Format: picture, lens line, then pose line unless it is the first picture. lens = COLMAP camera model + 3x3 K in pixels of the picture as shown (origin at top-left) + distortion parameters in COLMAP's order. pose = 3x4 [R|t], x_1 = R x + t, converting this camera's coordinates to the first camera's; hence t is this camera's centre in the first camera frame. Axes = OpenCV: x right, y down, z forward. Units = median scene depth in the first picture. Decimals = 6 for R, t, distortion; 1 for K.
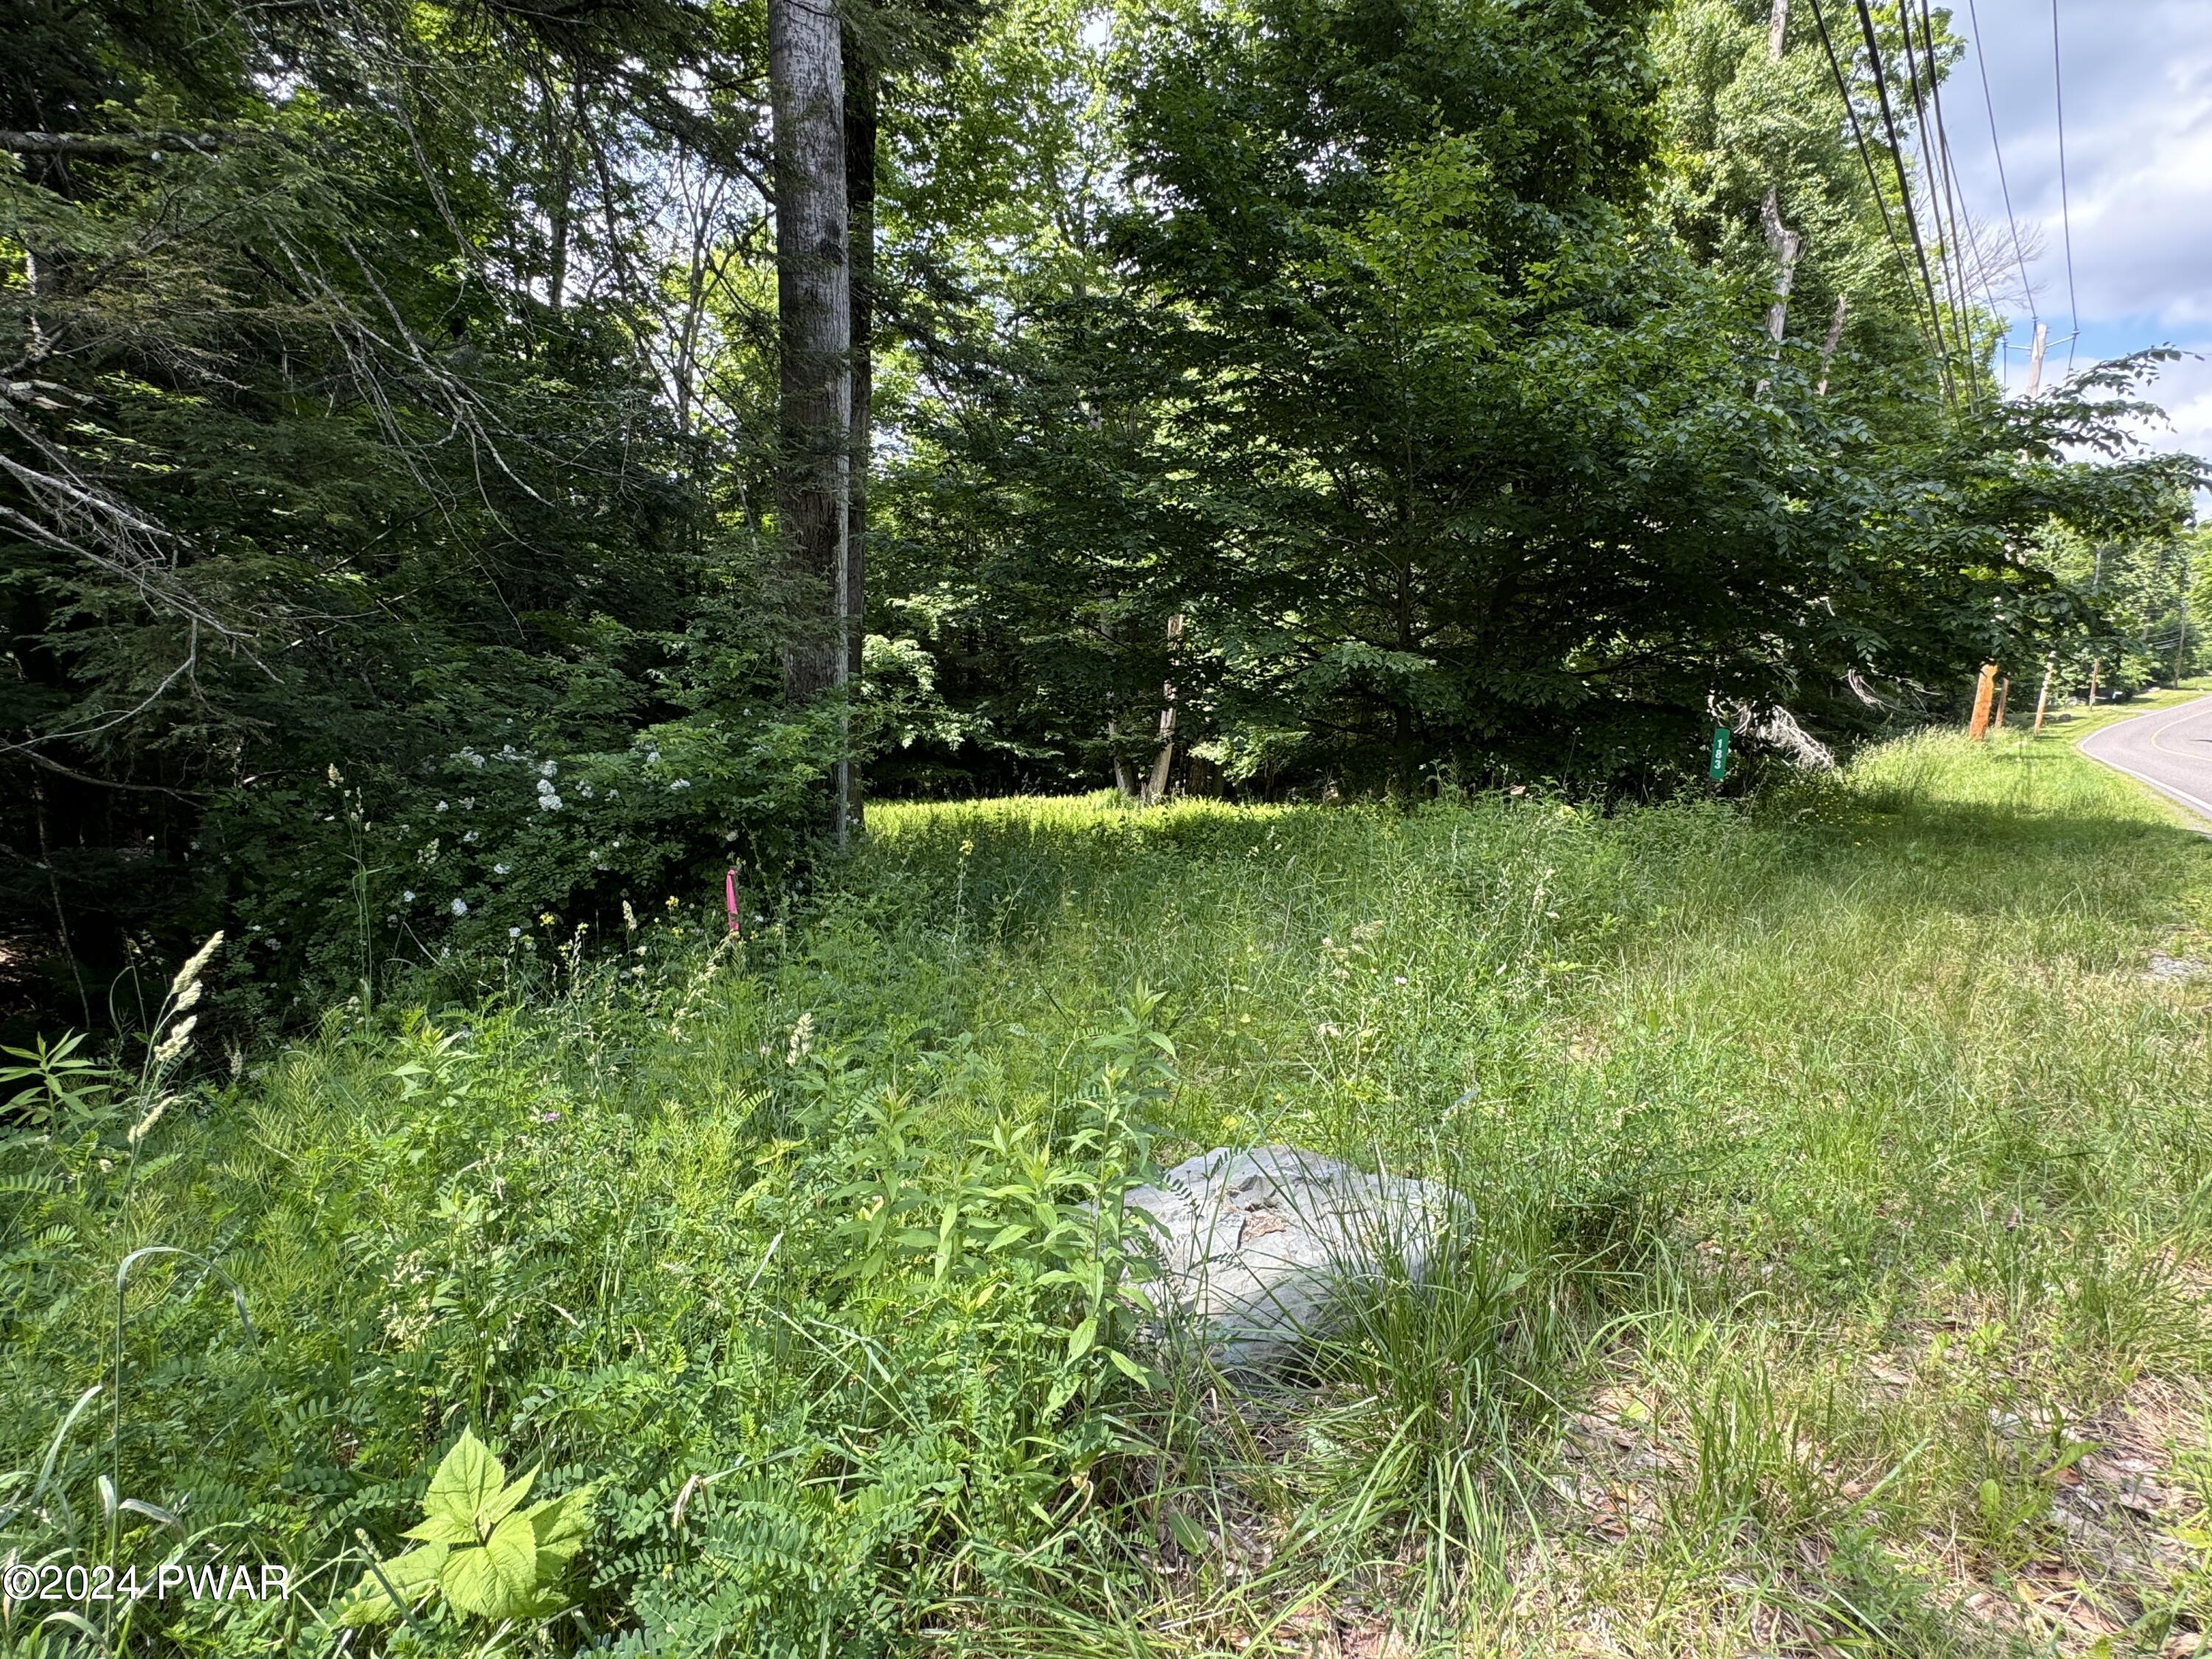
lens RADIAL K [[1063.8, 0, 1106.0], [0, 1063.8, 829.5], [0, 0, 1]] dist [-0.000231, -0.000569]
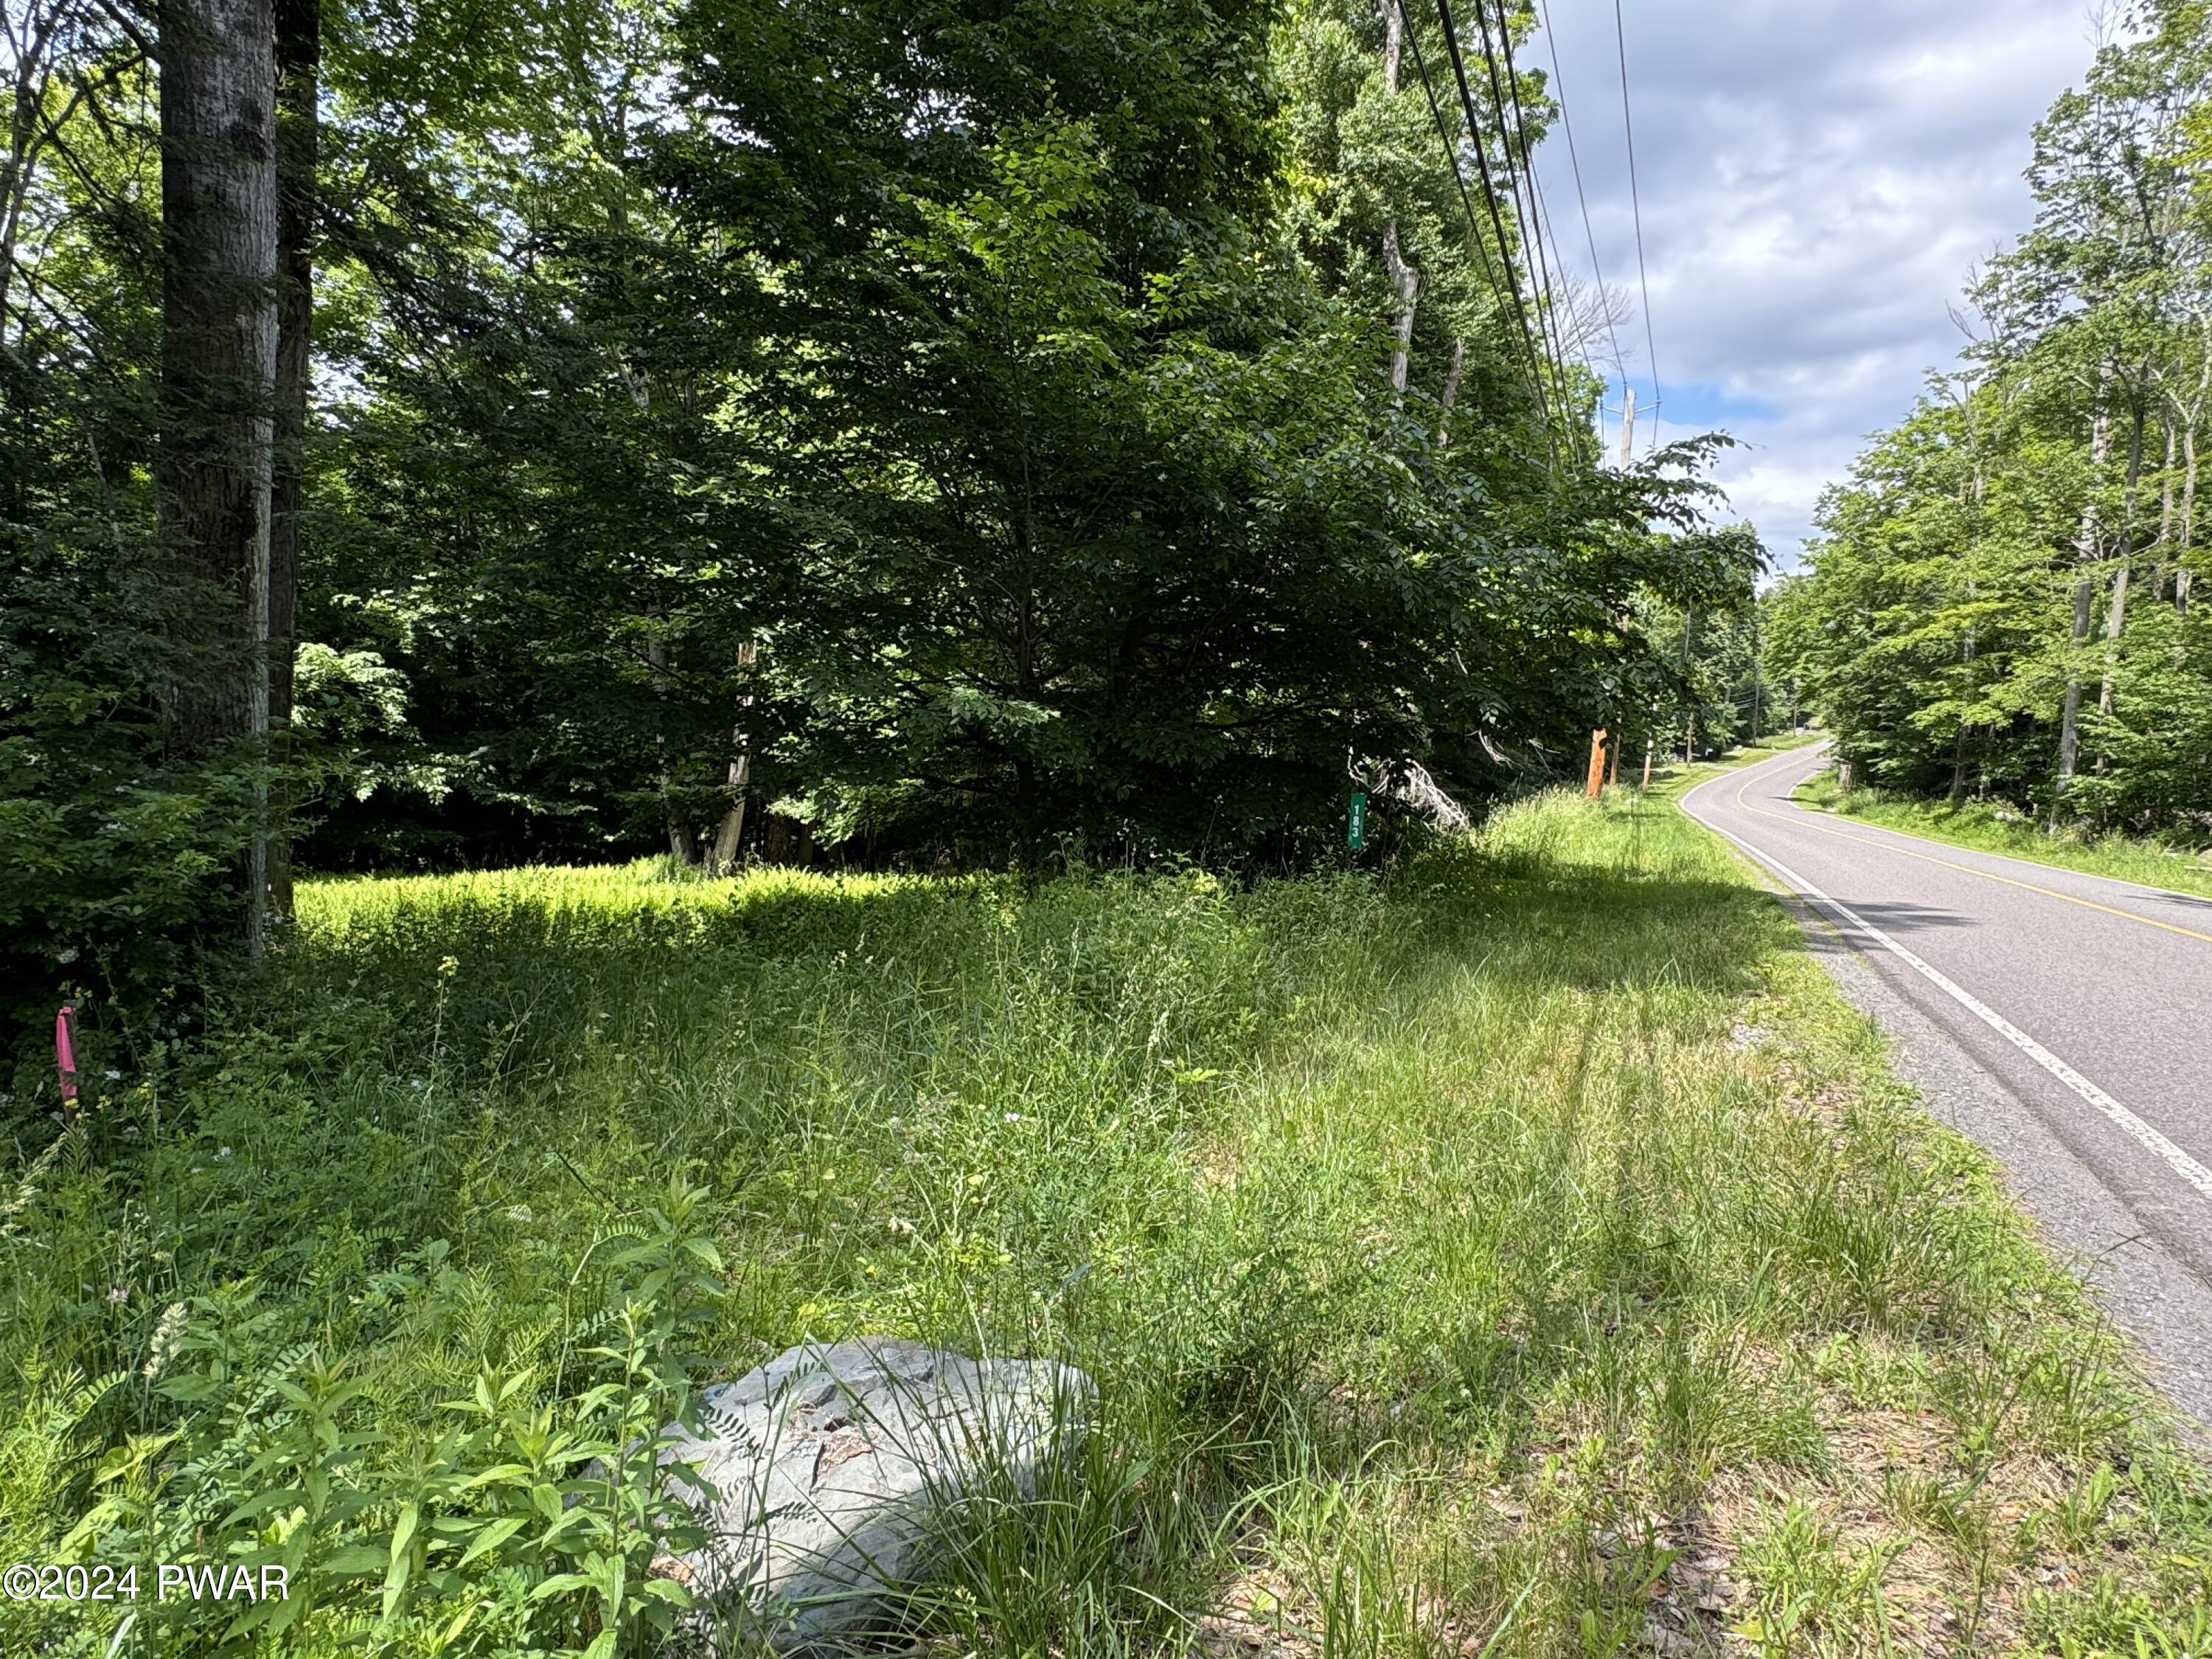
lens RADIAL K [[1317.8, 0, 1106.0], [0, 1317.8, 829.5], [0, 0, 1]] dist [-0.000753, 0.000439]
pose [[0.946664, -0.002463, 0.322214, 0.003196], [0.019704, 0.998542, -0.050257, -0.010244], [-0.321620, 0.053926, 0.945332, -0.008538]]
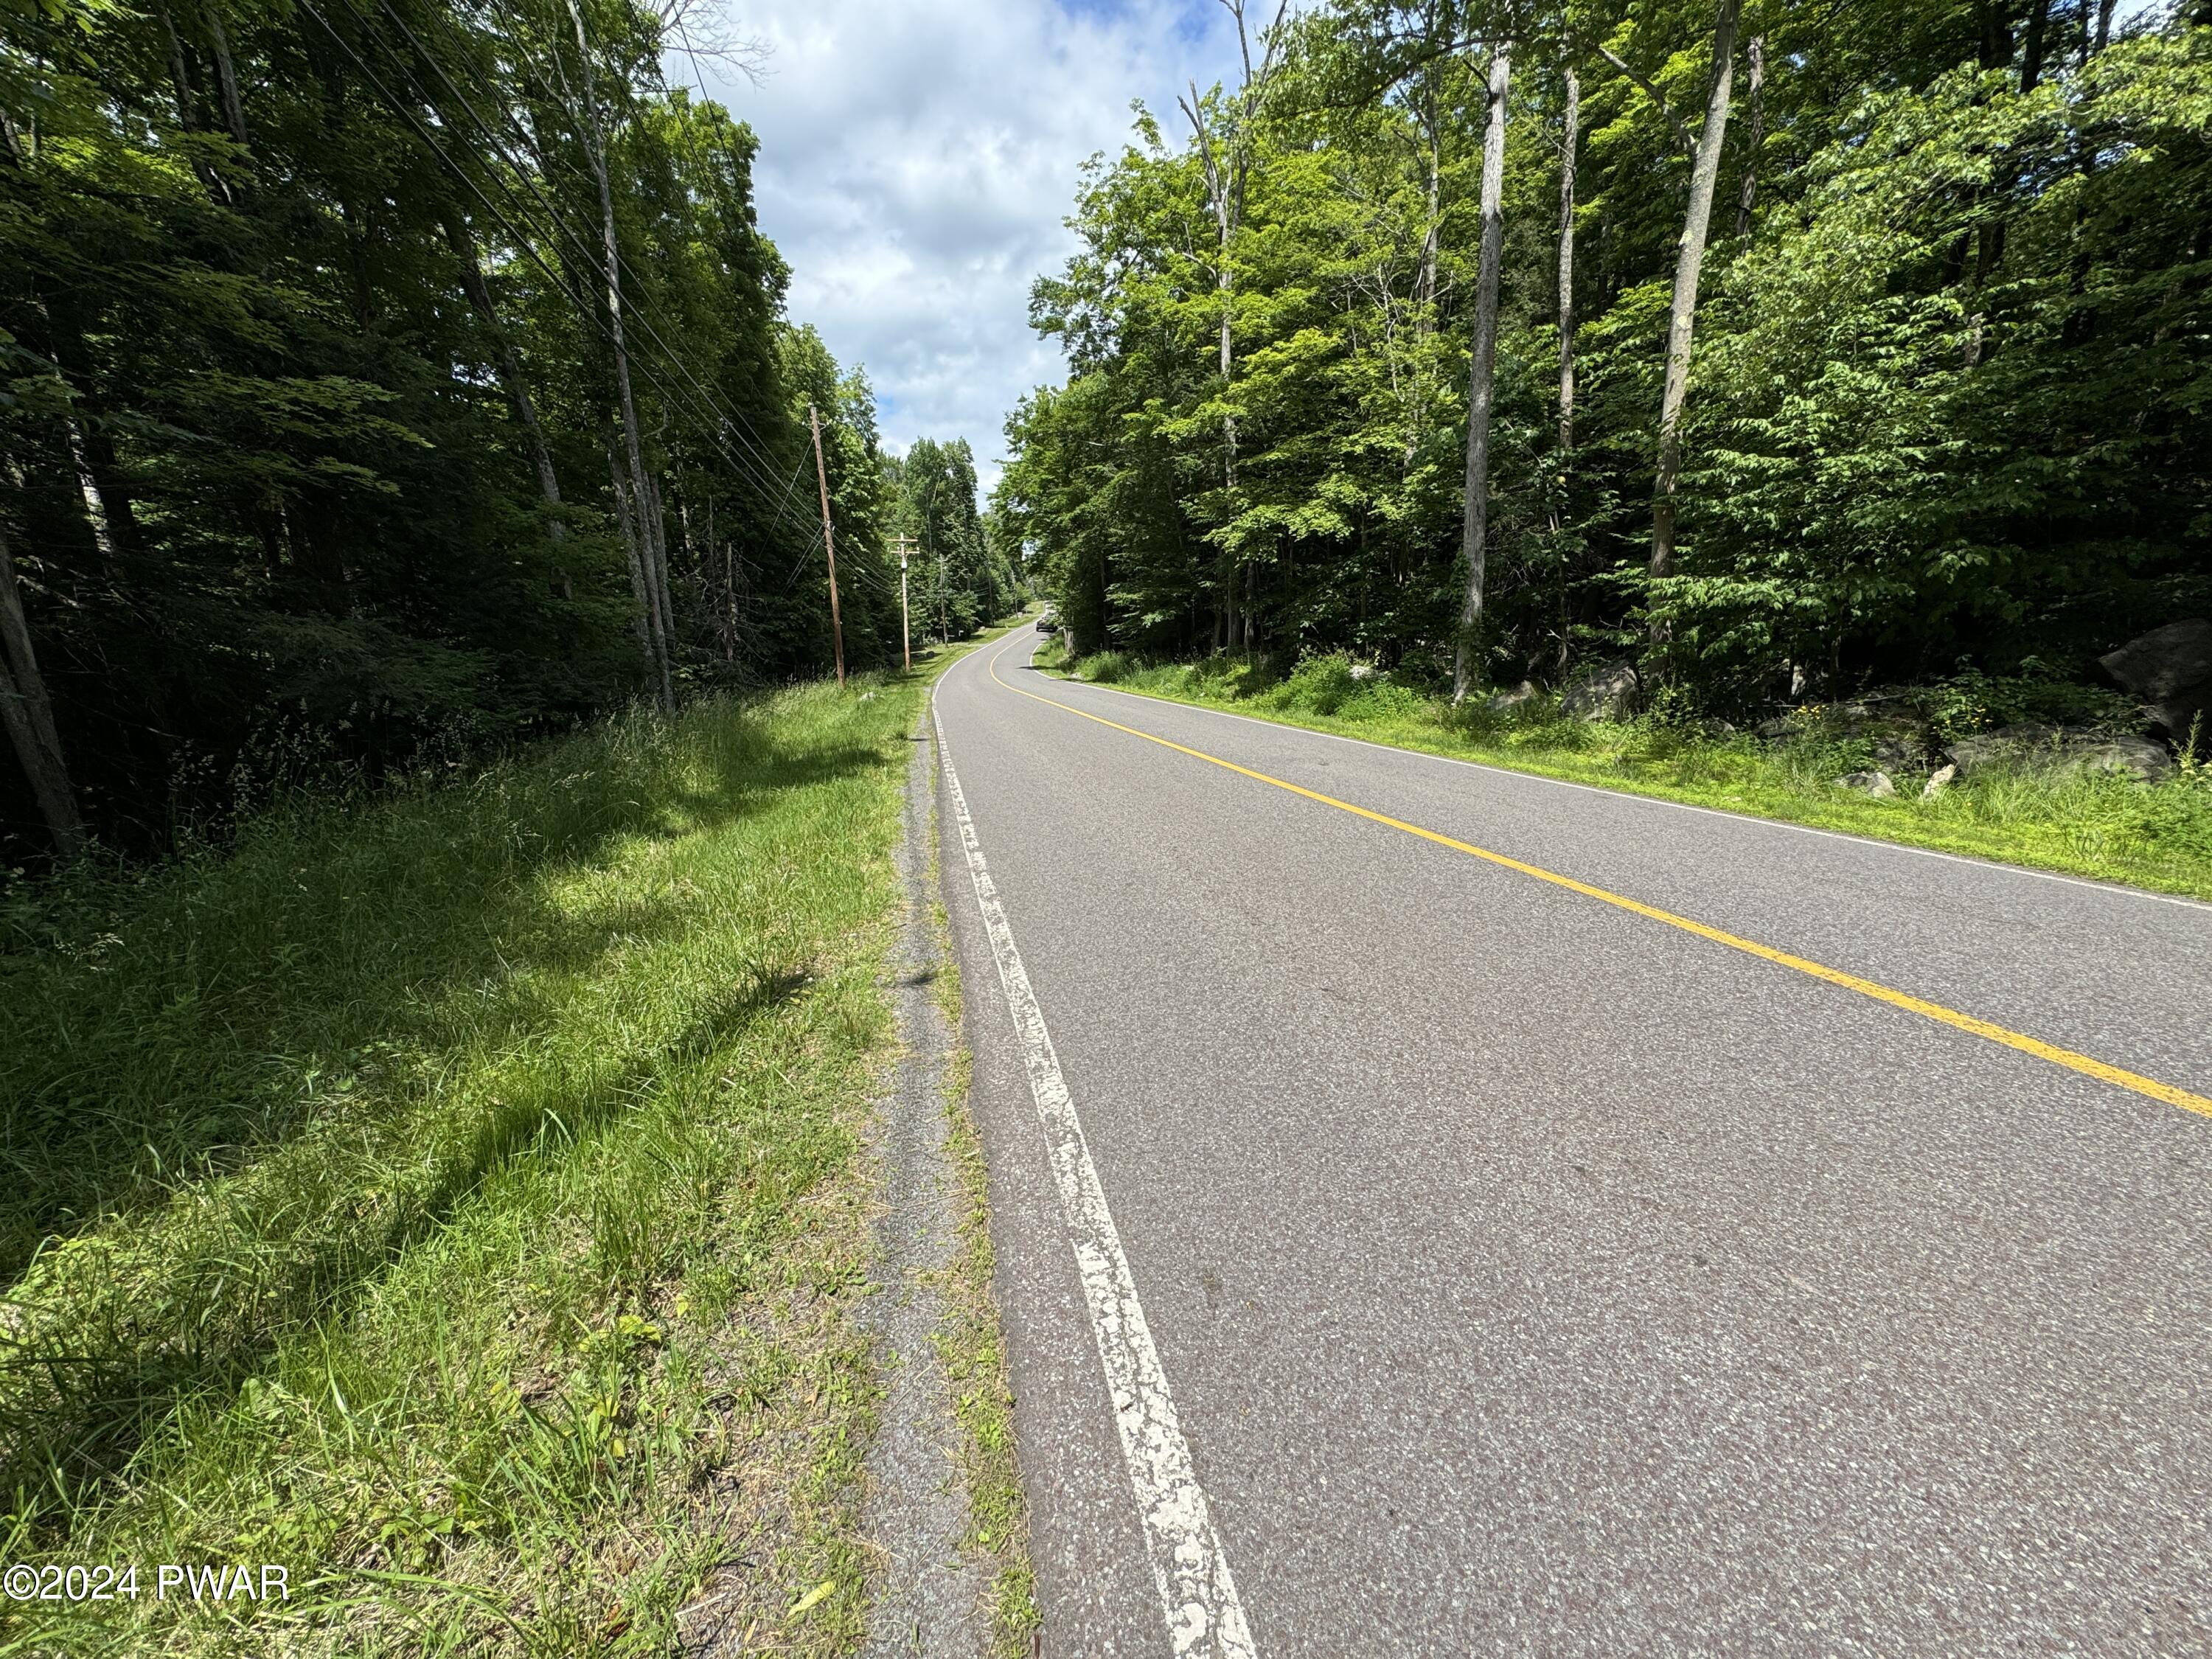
lens RADIAL K [[891.9, 0, 1106.0], [0, 891.9, 829.5], [0, 0, 1]] dist [-0.000033, -0.000001]
pose [[0.613922, -0.211712, 0.760446, 2.733866], [0.161819, 0.976657, 0.141266, -0.290335], [-0.772603, 0.036328, 0.633850, 2.769550]]
